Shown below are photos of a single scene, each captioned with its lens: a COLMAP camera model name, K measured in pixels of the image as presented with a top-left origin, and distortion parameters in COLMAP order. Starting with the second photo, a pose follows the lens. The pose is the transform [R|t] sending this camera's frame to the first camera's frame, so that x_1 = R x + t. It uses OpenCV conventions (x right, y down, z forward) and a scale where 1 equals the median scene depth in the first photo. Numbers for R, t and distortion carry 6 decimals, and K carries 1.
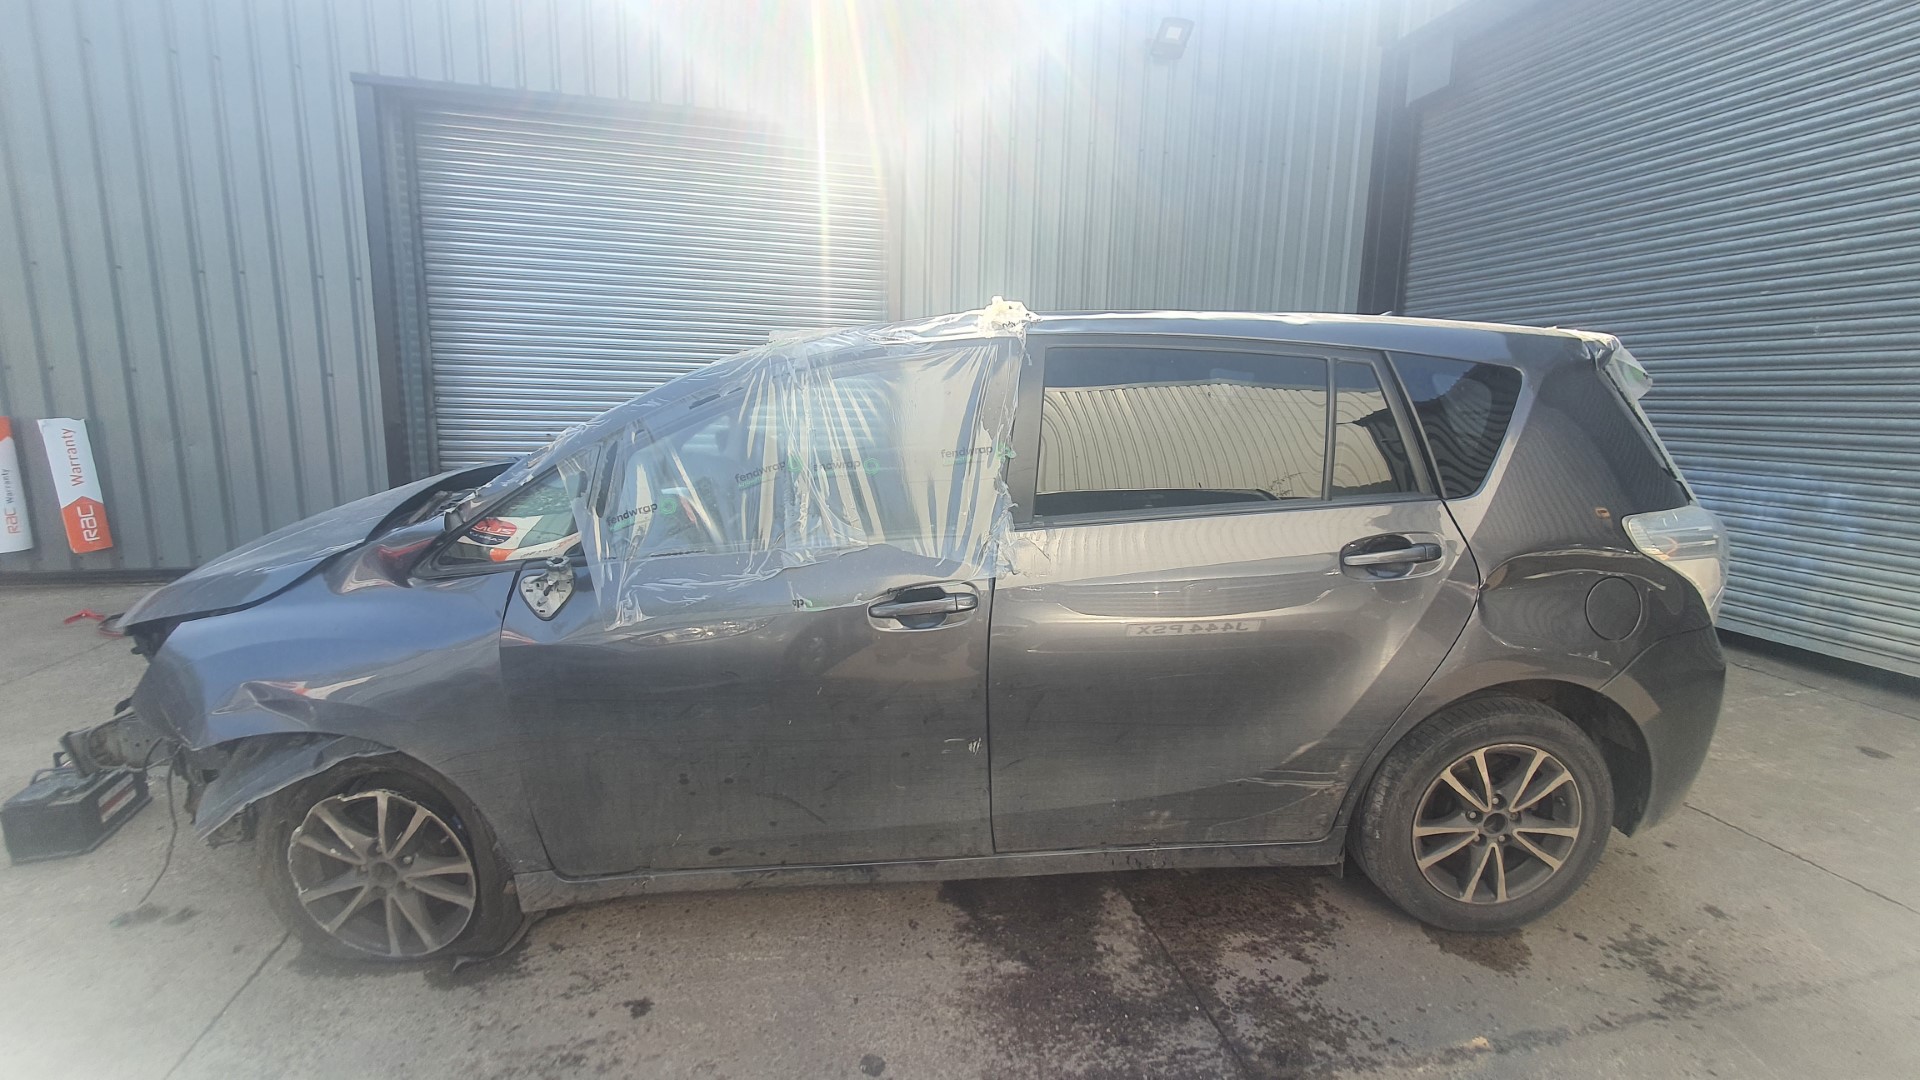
lens RADIAL K [[766.3, 0, 960.5], [0, 766.3, 508.0], [0, 0, 1]] dist [0.000908, -0.000862]
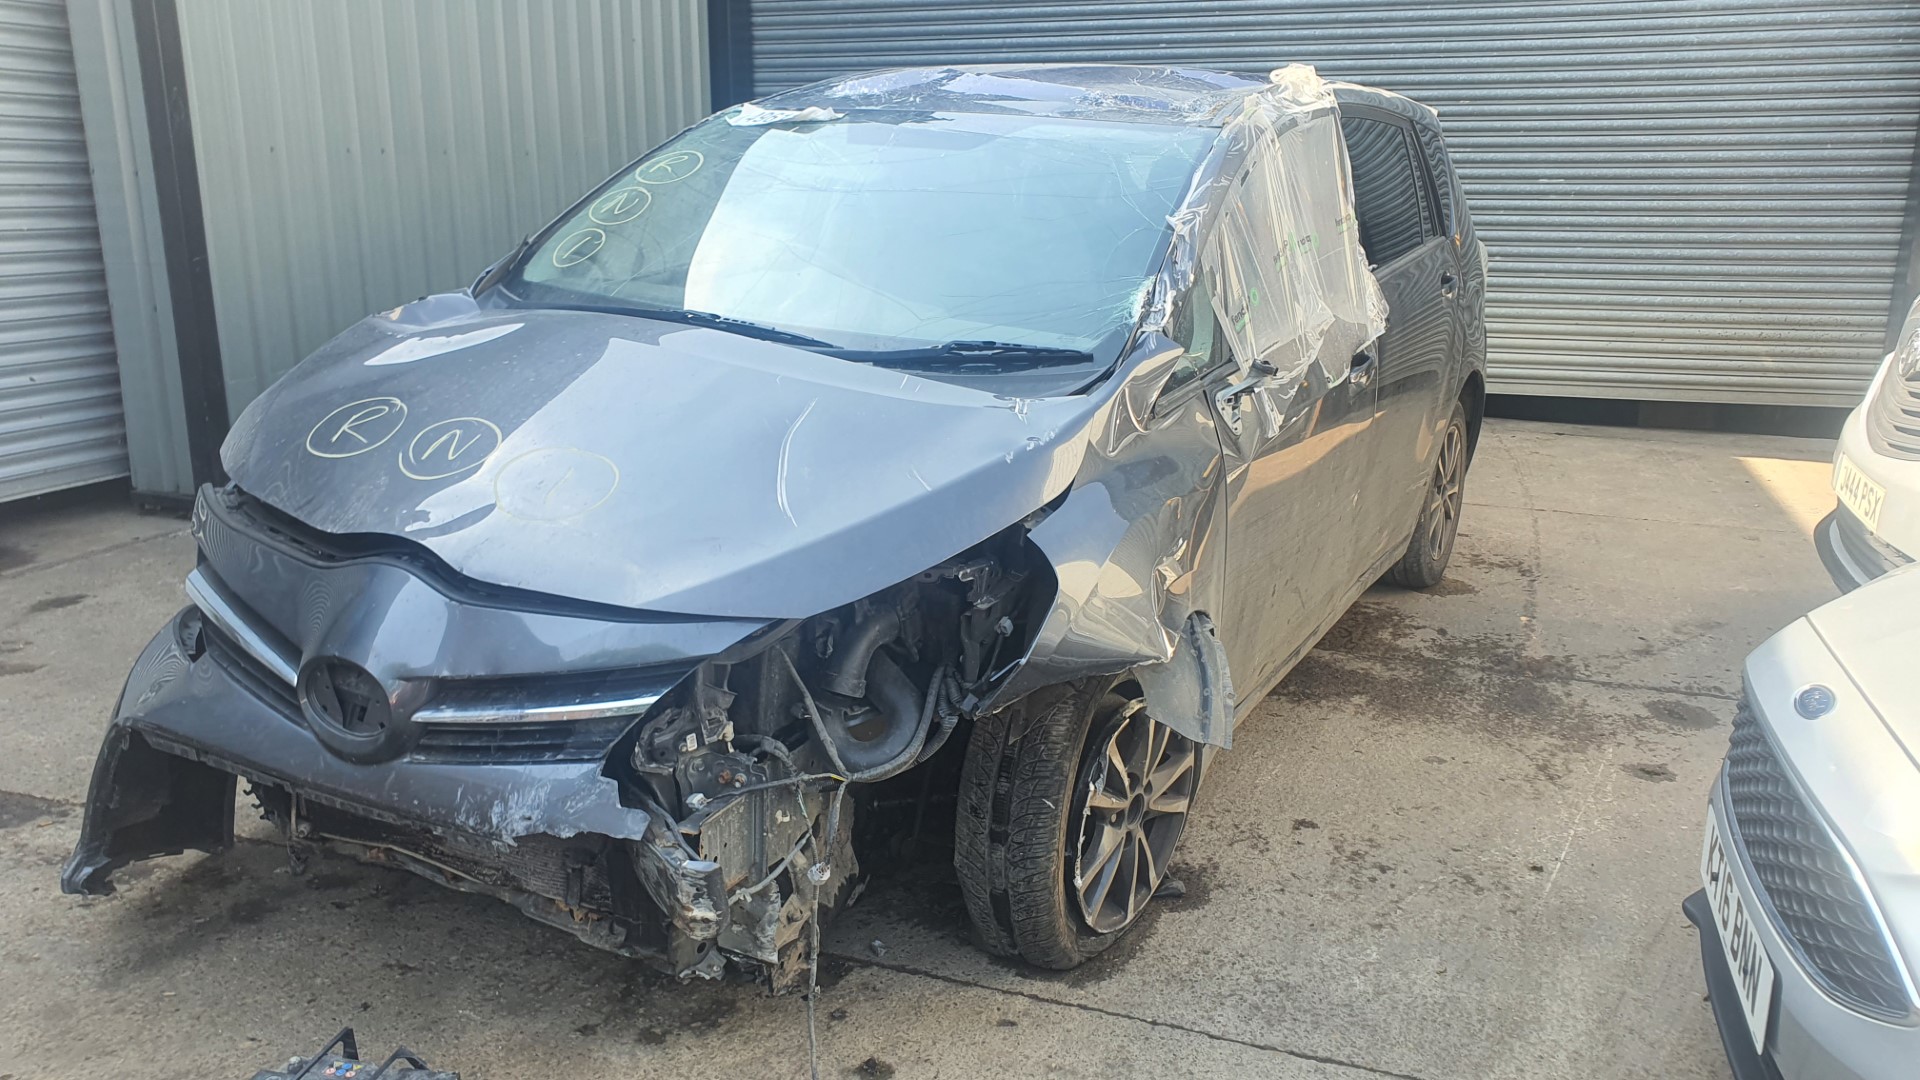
lens RADIAL K [[1506.3, 0, 965.4], [0, 1506.3, 539.1], [0, 0, 1]] dist [0.051692, 0.010710]
pose [[0.526264, -0.219523, 0.821496, -1.952707], [0.130155, 0.975512, 0.177300, -0.074549], [-0.840301, 0.013616, 0.541949, 0.309077]]
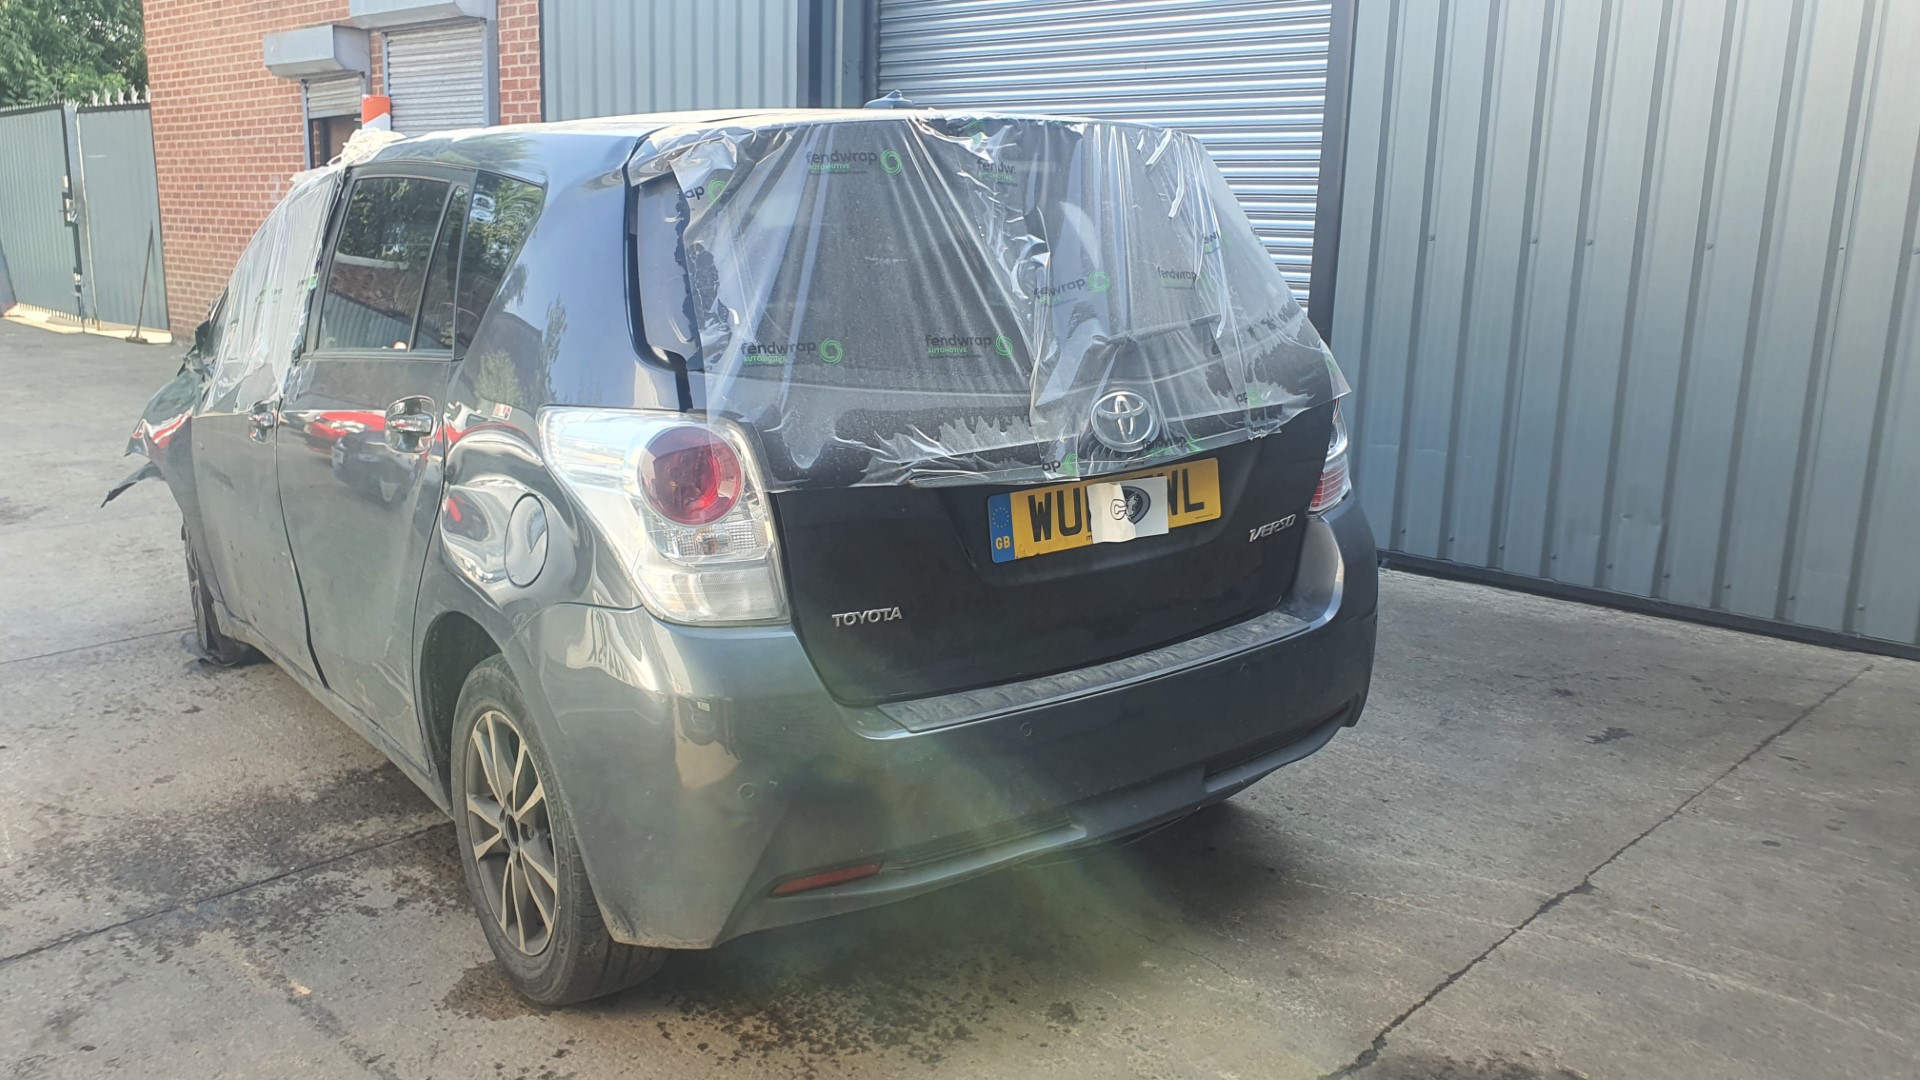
lens RADIAL K [[1506.3, 0, 953.5], [0, 1506.3, 537.0], [0, 0, 1]] dist [0.051692, 0.010710]
pose [[0.545562, 0.158933, -0.822862, 2.156457], [-0.144237, 0.985009, 0.094621, -0.052992], [0.825565, 0.067065, 0.560308, 0.557737]]
